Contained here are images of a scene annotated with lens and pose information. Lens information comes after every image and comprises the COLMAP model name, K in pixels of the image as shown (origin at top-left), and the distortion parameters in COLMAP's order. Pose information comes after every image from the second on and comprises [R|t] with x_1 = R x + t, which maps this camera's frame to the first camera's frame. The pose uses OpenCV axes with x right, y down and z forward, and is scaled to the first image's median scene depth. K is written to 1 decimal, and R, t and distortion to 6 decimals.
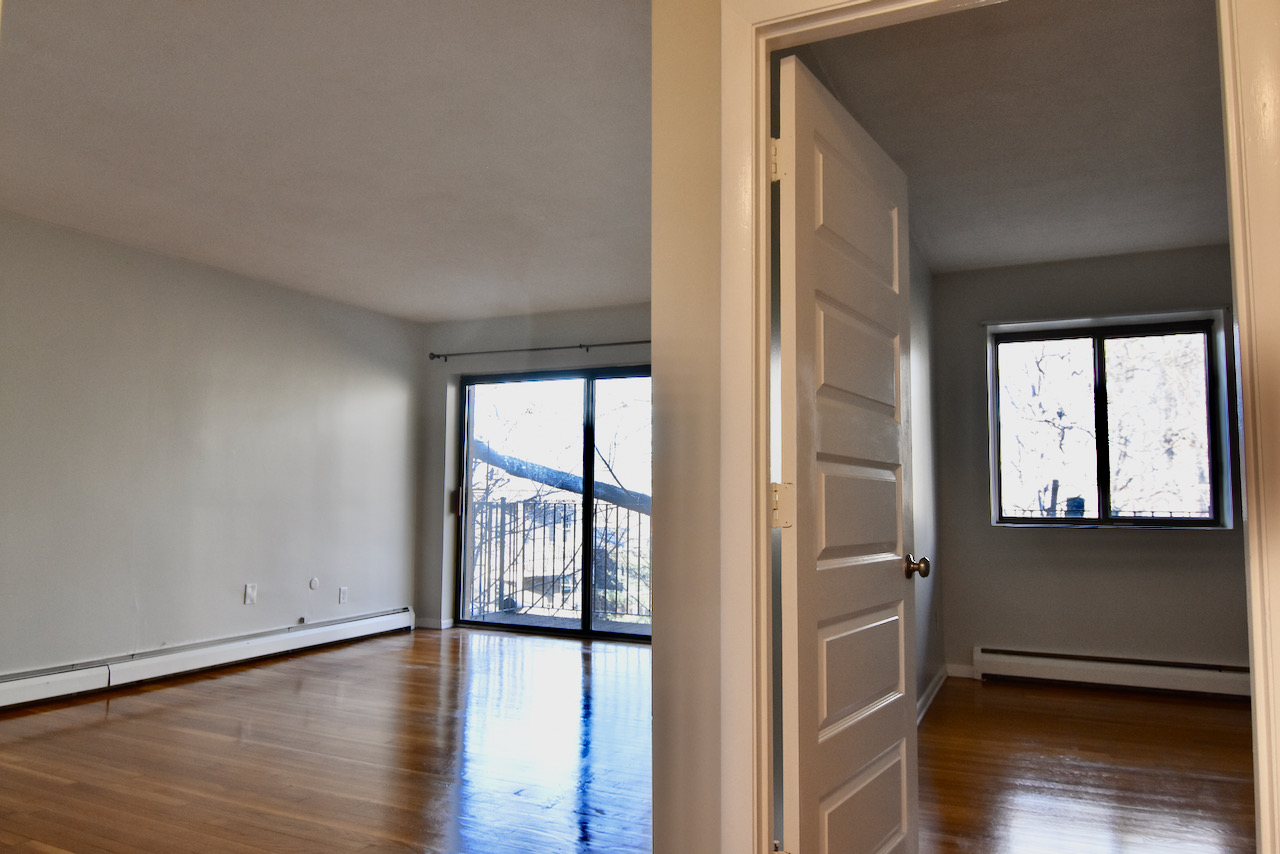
lens RADIAL K [[879.3, 0, 635.4], [0, 879.3, 418.6], [0, 0, 1]] dist [0.011943, -0.023891]
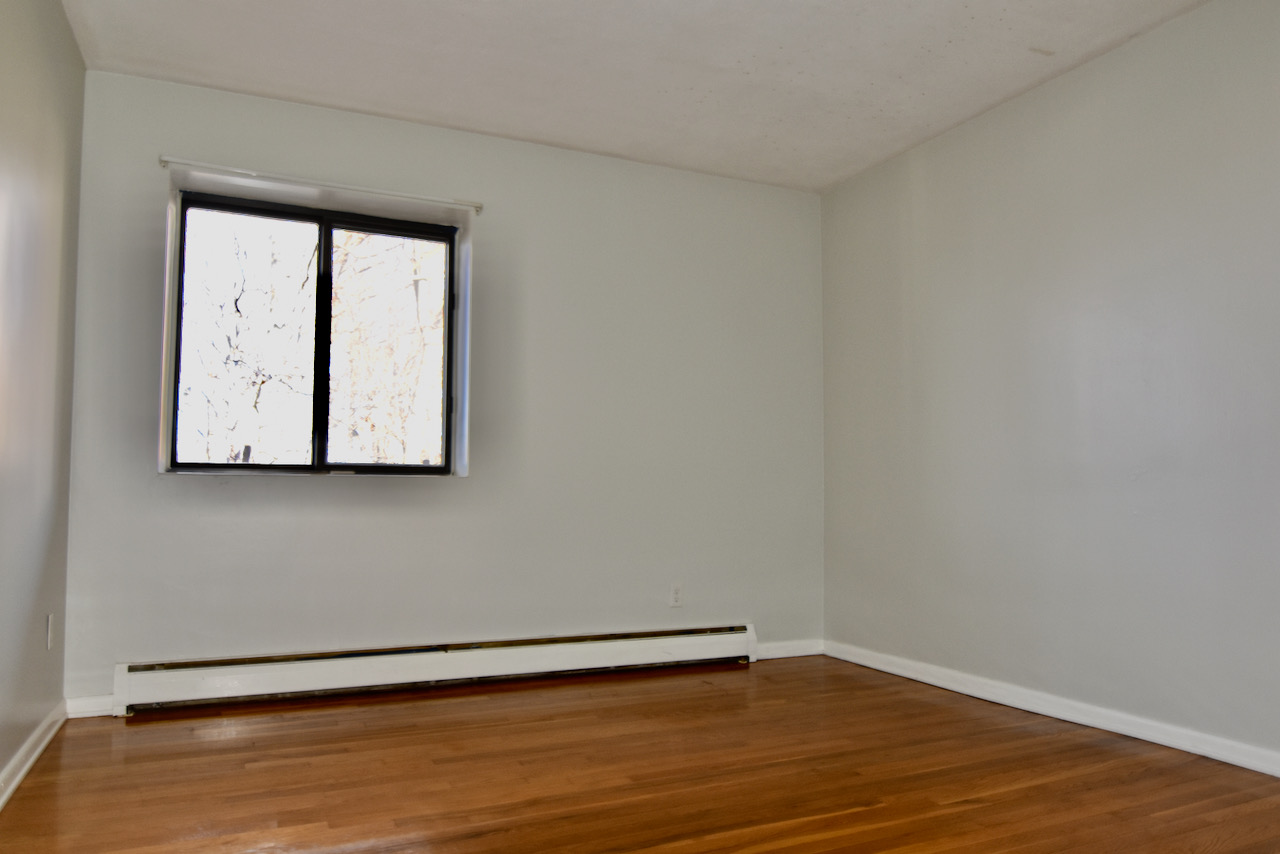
lens RADIAL K [[879.3, 0, 641.2], [0, 879.3, 422.3], [0, 0, 1]] dist [0.011943, -0.023891]
pose [[0.668310, 0.057684, 0.741643, 0.157556], [-0.042566, 0.998321, -0.039291, 0.093693], [-0.742664, -0.005311, 0.669643, 0.295617]]
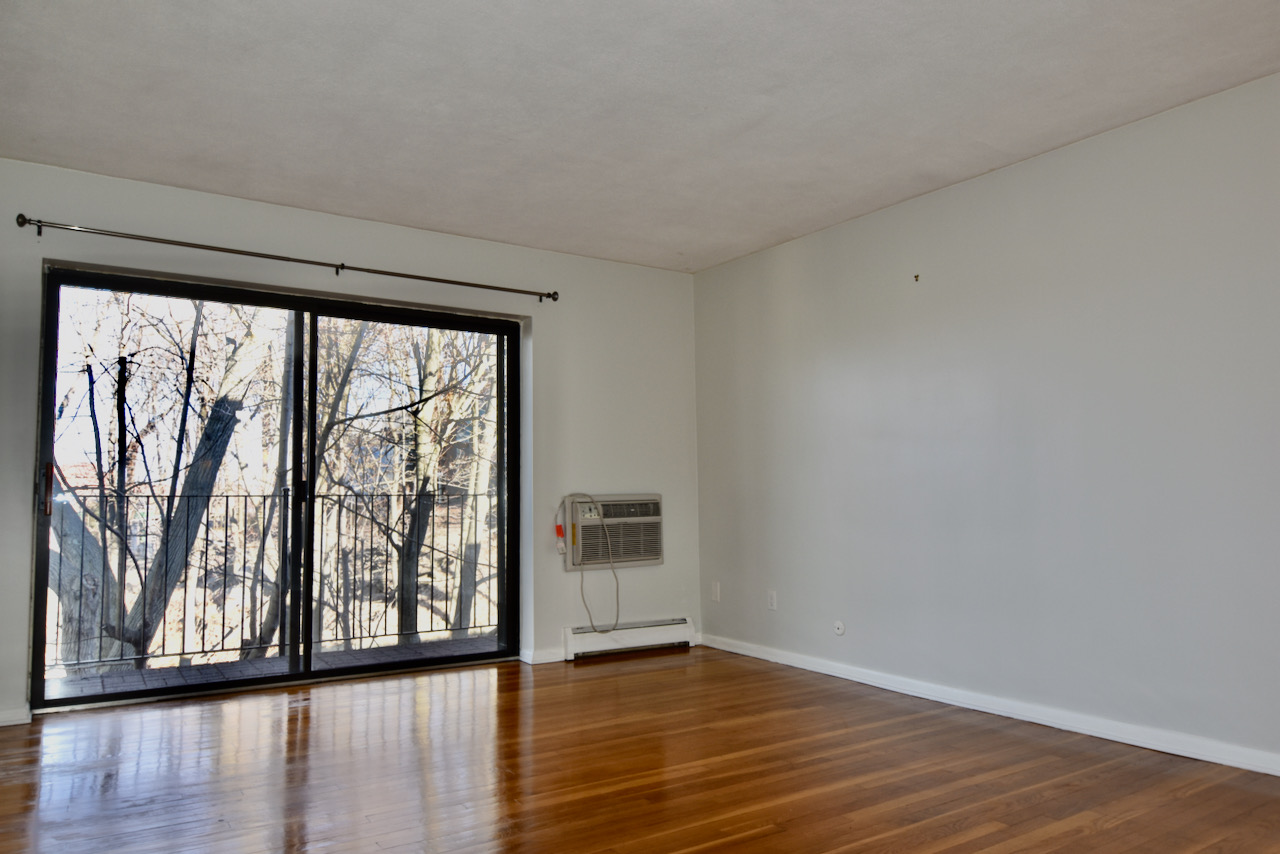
lens RADIAL K [[879.3, 0, 634.7], [0, 879.3, 437.5], [0, 0, 1]] dist [0.011943, -0.023891]
pose [[0.511486, 0.053125, 0.857648, -0.492348], [-0.047516, 0.998309, -0.033500, 0.061826], [-0.857977, -0.023617, 0.513146, 0.401102]]
